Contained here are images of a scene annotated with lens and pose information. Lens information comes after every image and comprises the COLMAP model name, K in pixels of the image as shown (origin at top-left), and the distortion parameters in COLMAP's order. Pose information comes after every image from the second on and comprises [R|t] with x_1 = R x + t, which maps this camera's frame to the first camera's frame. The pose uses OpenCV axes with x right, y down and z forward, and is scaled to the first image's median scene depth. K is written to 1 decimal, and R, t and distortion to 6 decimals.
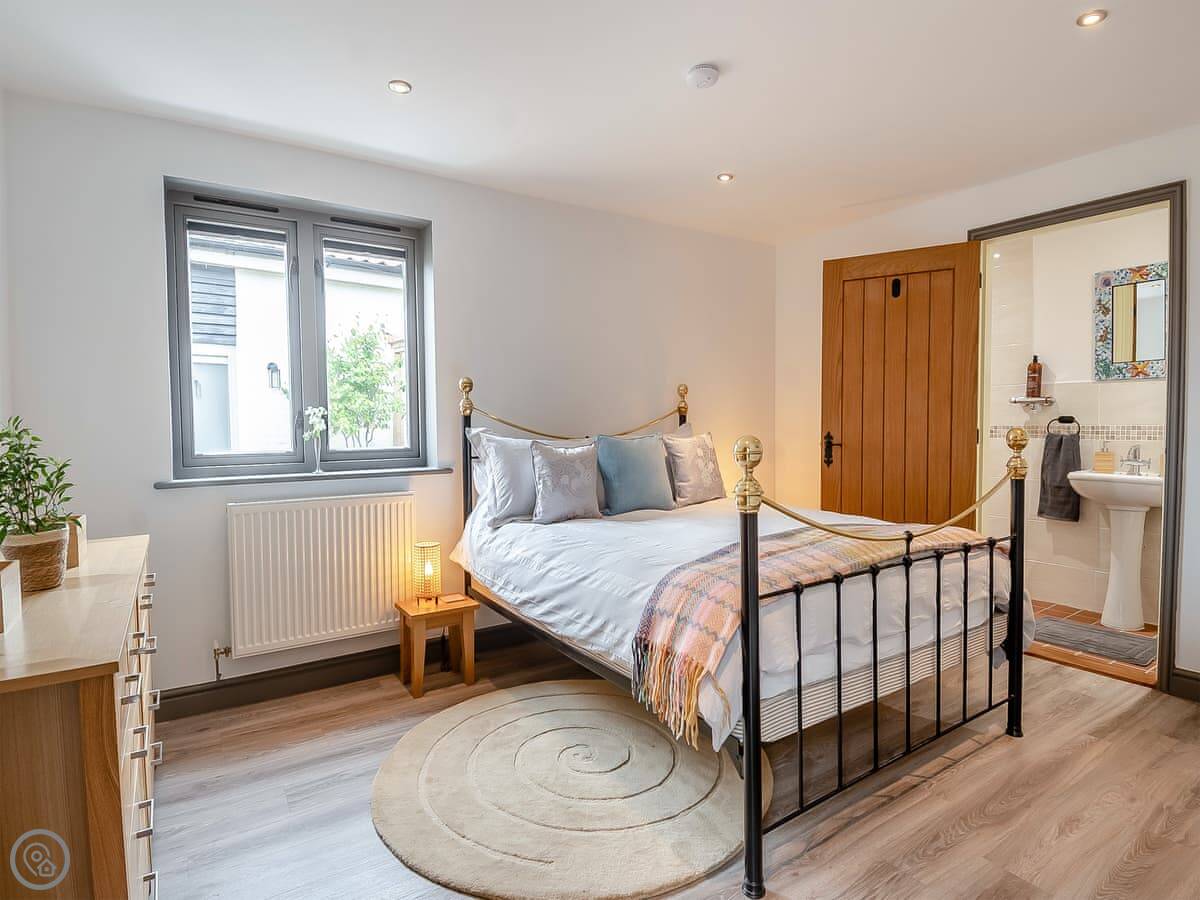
lens RADIAL K [[641.8, 0, 606.1], [0, 641.8, 451.5], [0, 0, 1]] dist [0.041019, -0.050569]
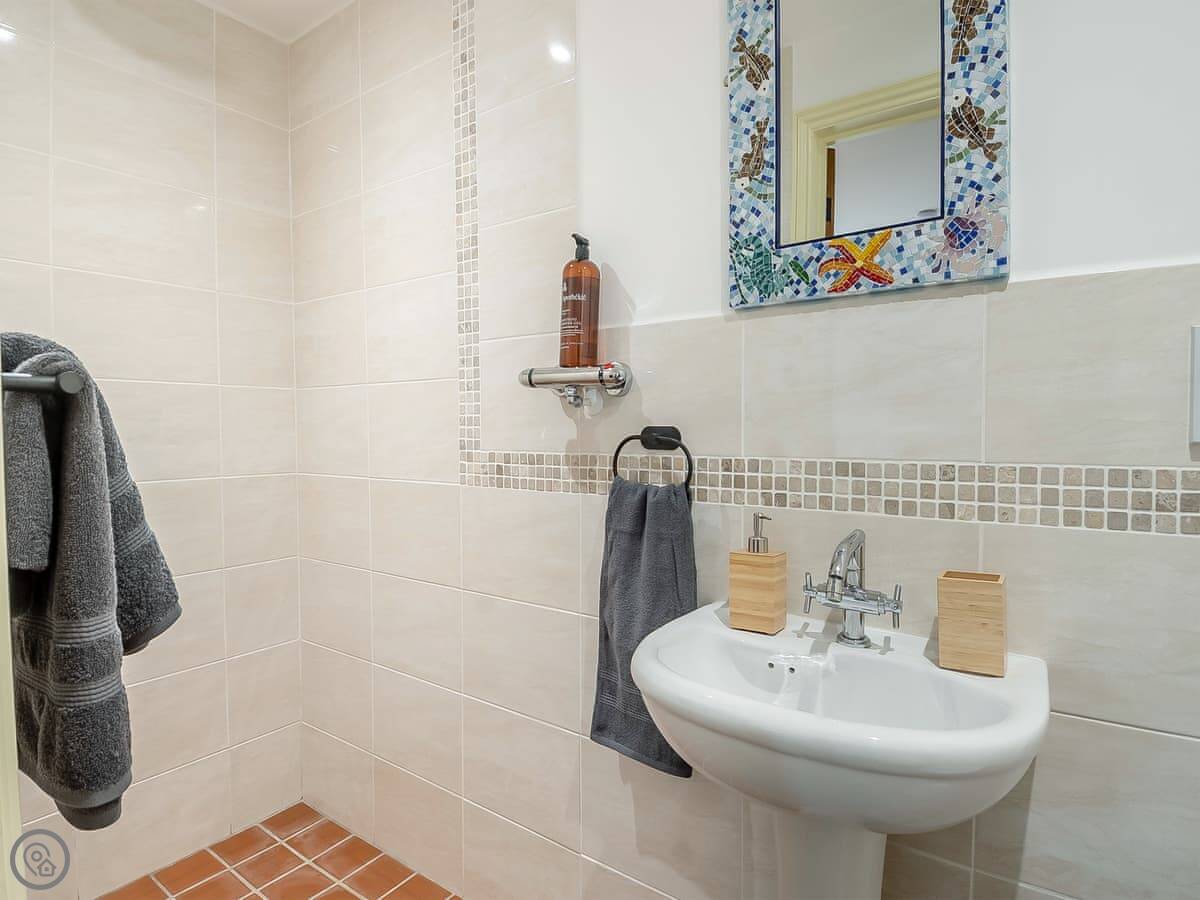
lens RADIAL K [[636.5, 0, 605.6], [0, 636.5, 452.8], [0, 0, 1]] dist [0.038798, -0.045852]
pose [[0.933910, -0.003169, 0.357493, 0.811430], [0.008590, 0.999871, -0.013577, -0.053767], [-0.357404, 0.015751, 0.933817, 1.012830]]
